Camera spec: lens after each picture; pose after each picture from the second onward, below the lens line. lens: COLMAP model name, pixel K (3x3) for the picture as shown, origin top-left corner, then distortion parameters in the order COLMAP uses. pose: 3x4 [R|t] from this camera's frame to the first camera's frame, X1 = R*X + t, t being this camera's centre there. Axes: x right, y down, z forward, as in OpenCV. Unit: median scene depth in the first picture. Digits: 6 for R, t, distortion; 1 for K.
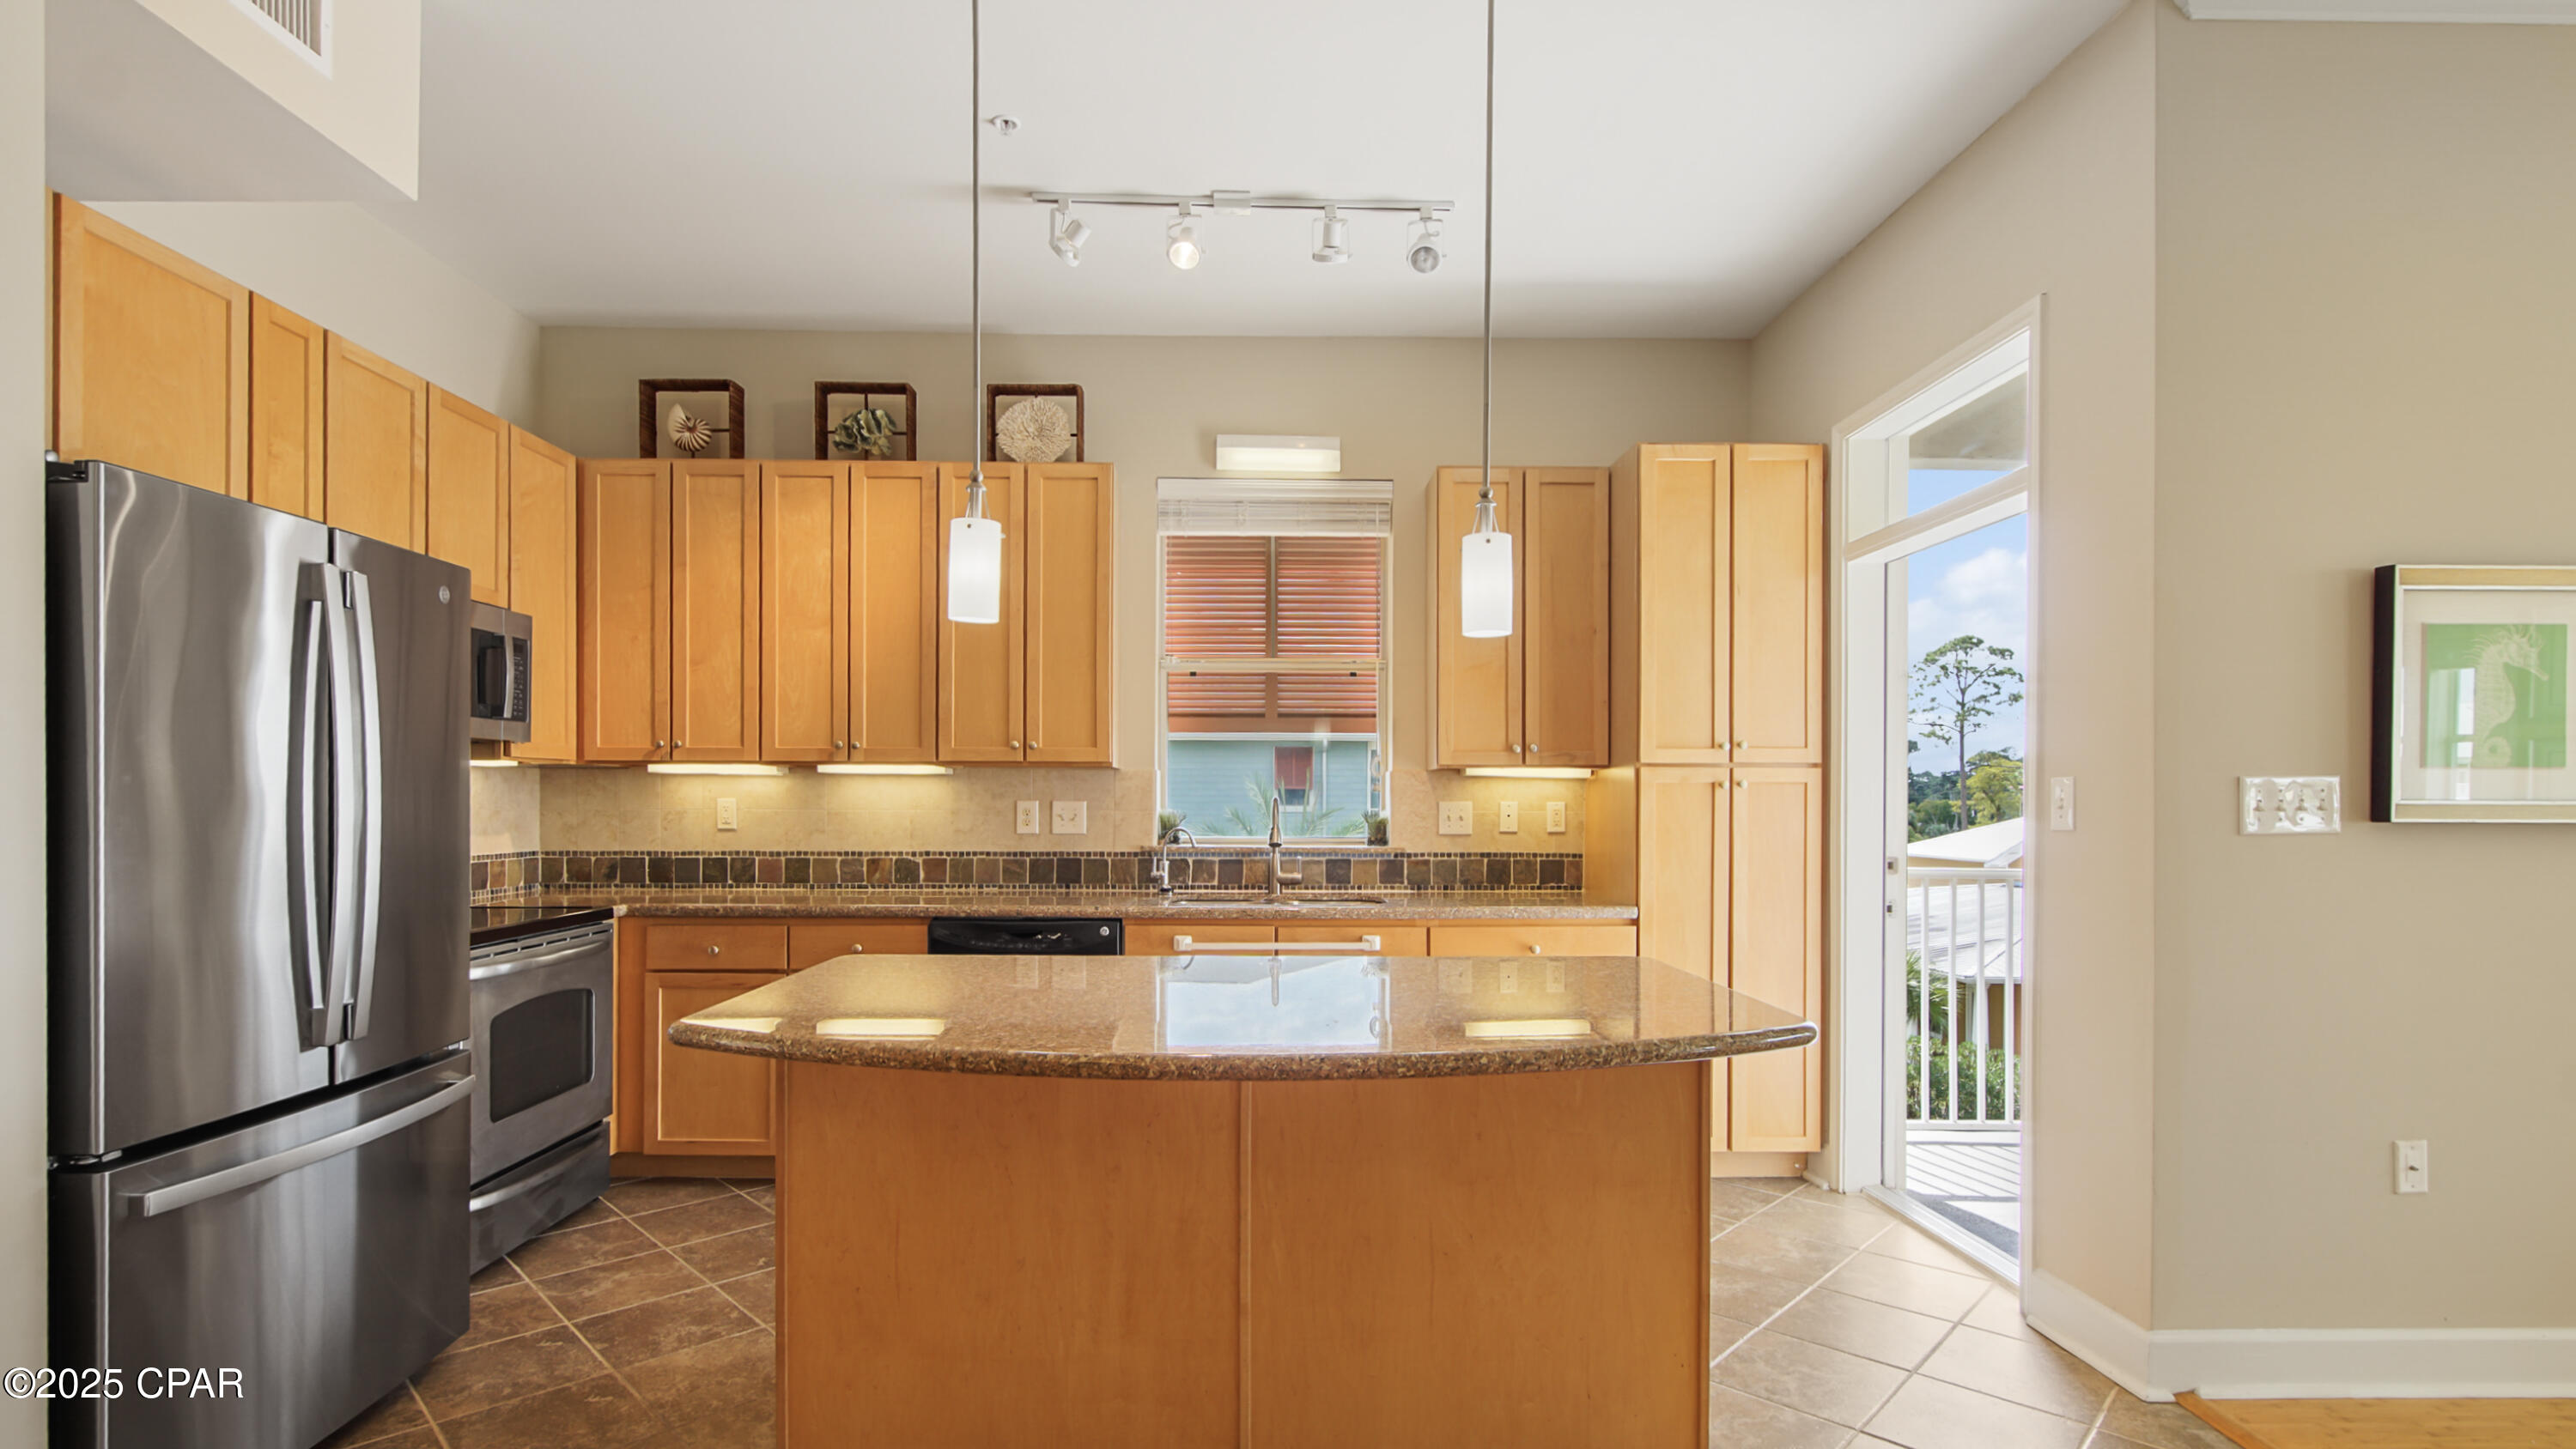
lens RADIAL K [[1209.5, 0, 1272.6], [0, 1209.5, 811.4], [0, 0, 1]] dist [-0.000193, -0.000424]
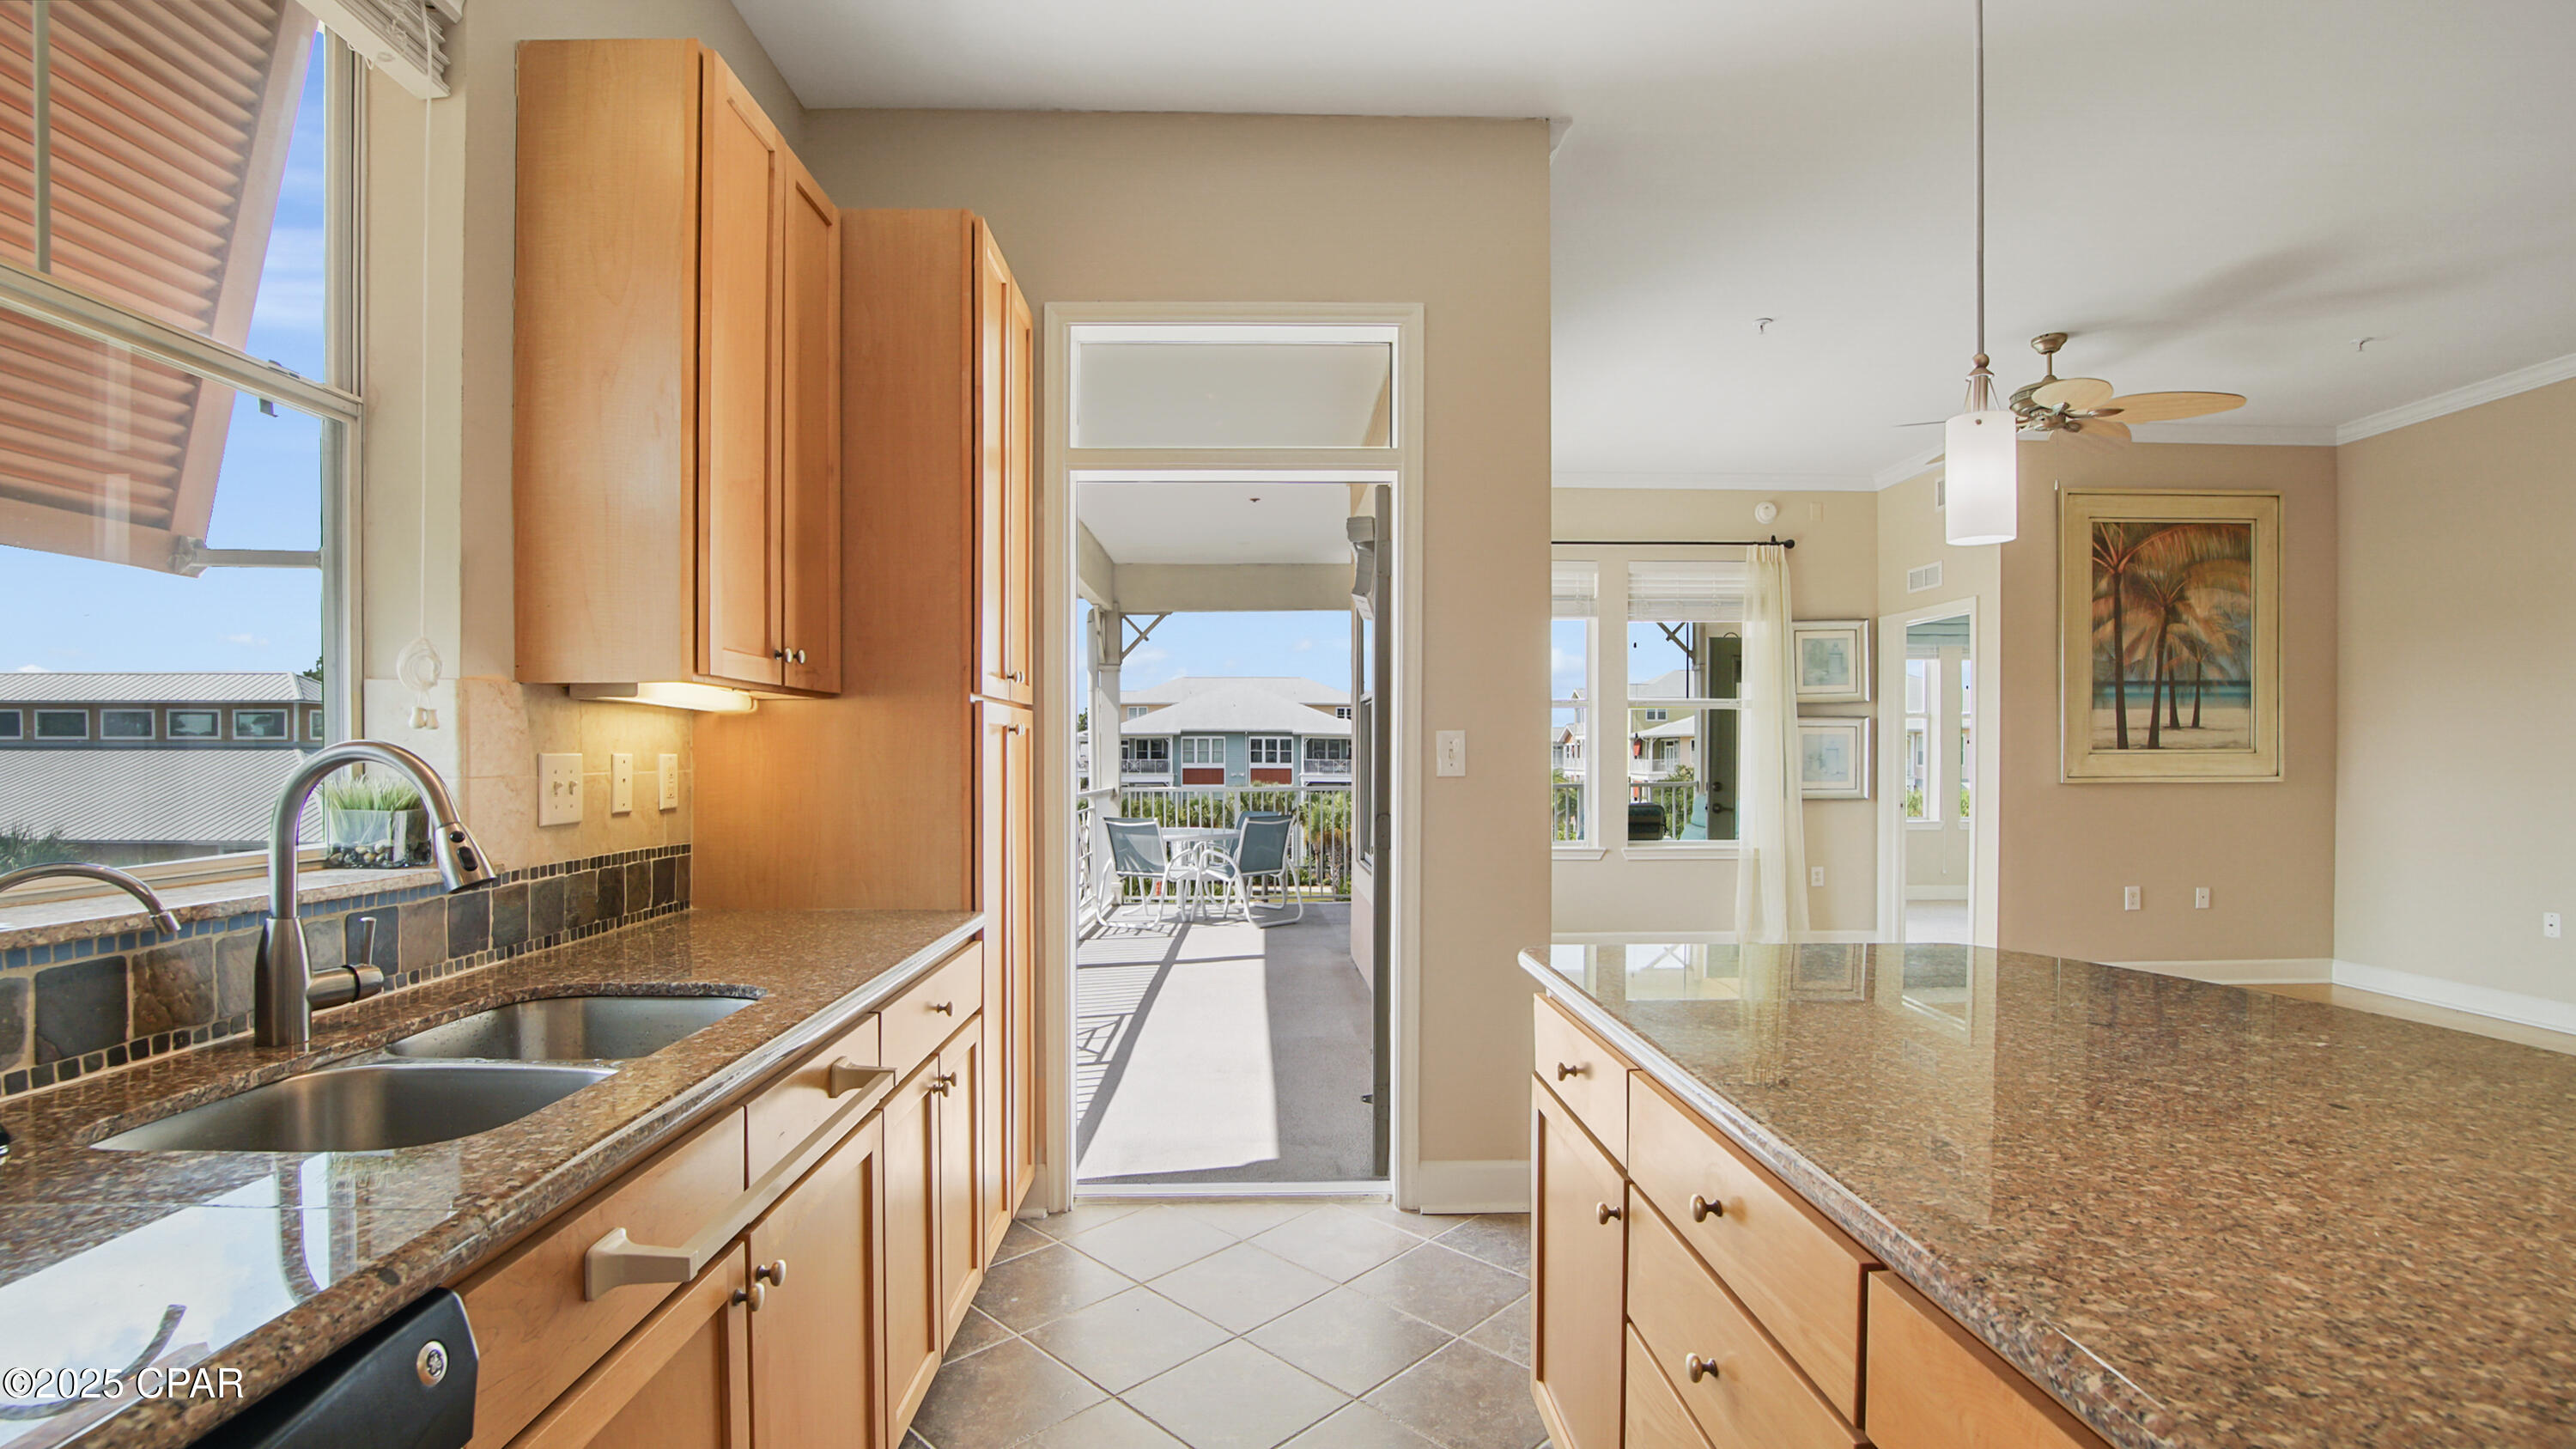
lens RADIAL K [[1156.5, 0, 1278.5], [0, 1156.5, 763.9], [0, 0, 1]] dist [-0.027656, -0.000105]
pose [[0.003345, -0.011109, 0.999933, -0.306293], [0.009785, 0.999891, 0.011075, -0.006529], [-0.999947, 0.009748, 0.003454, 0.772974]]
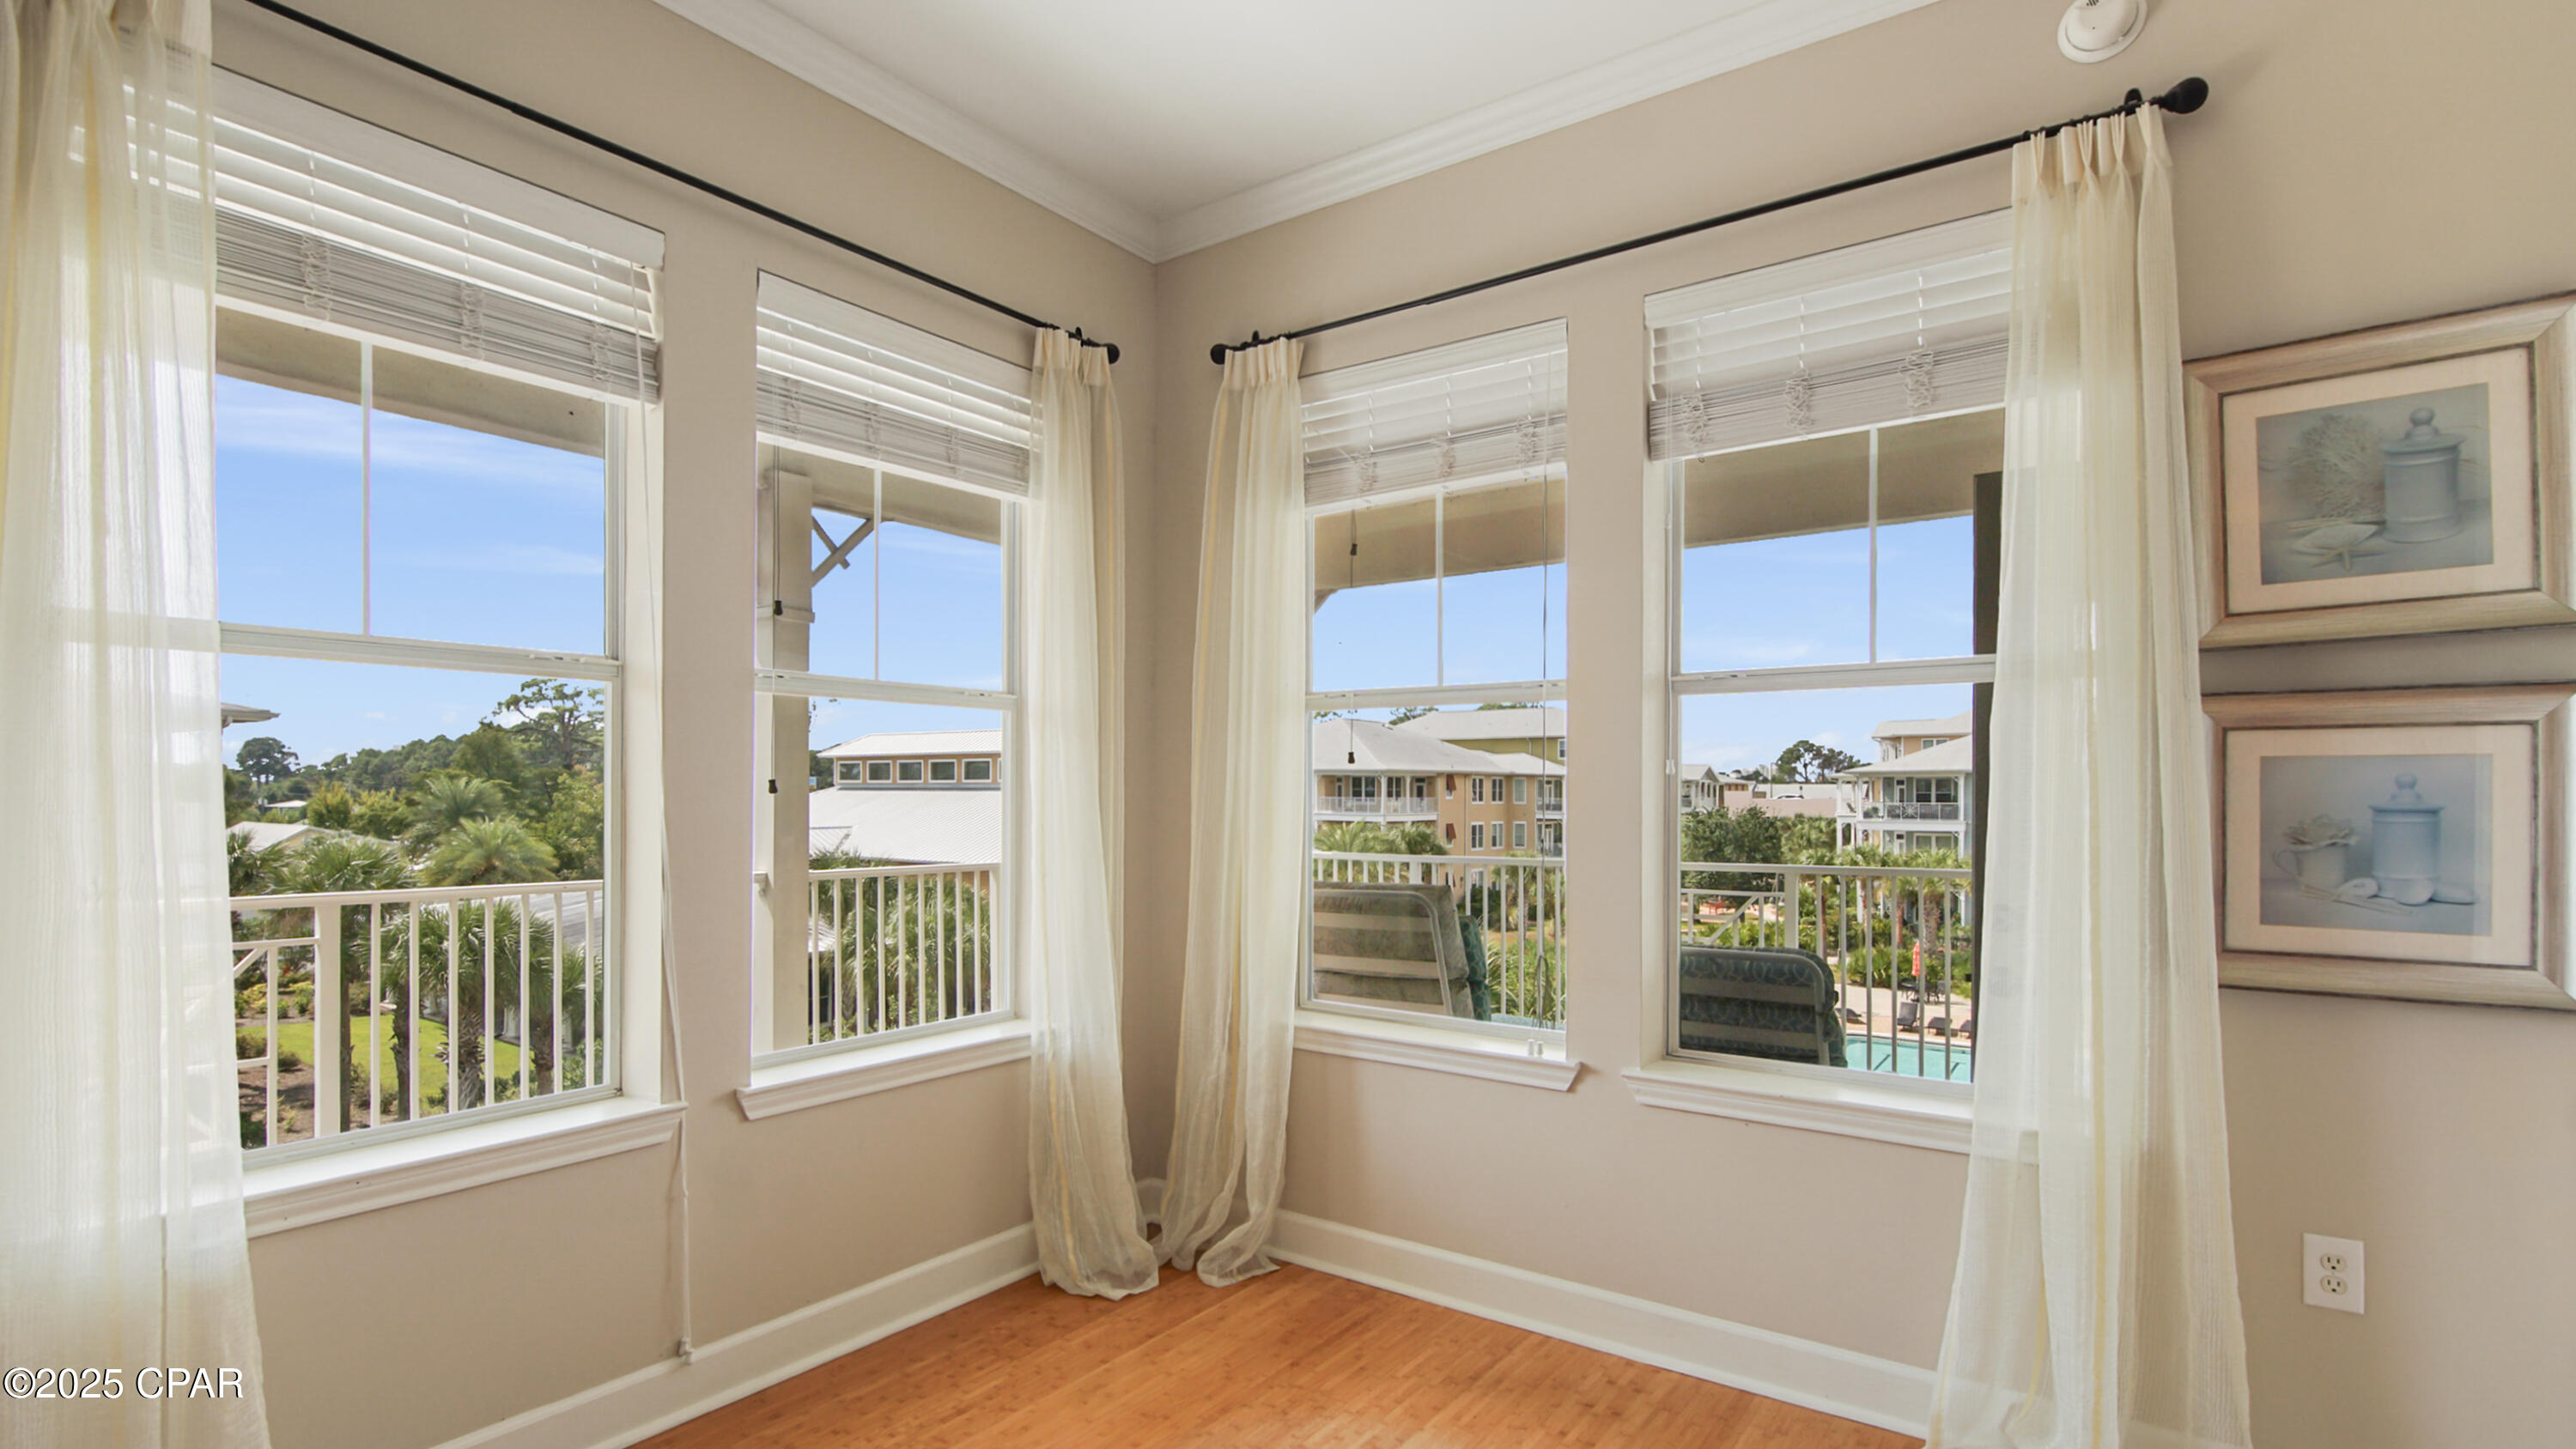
lens RADIAL K [[1208.7, 0, 1280.7], [0, 1208.7, 792.2], [0, 0, 1]] dist [-0.001337, -0.000323]
pose [[0.606305, 0.000370, 0.795232, 0.749877], [0.005200, 0.999977, -0.004430, -0.009057], [-0.795215, 0.006822, 0.606289, 0.021326]]
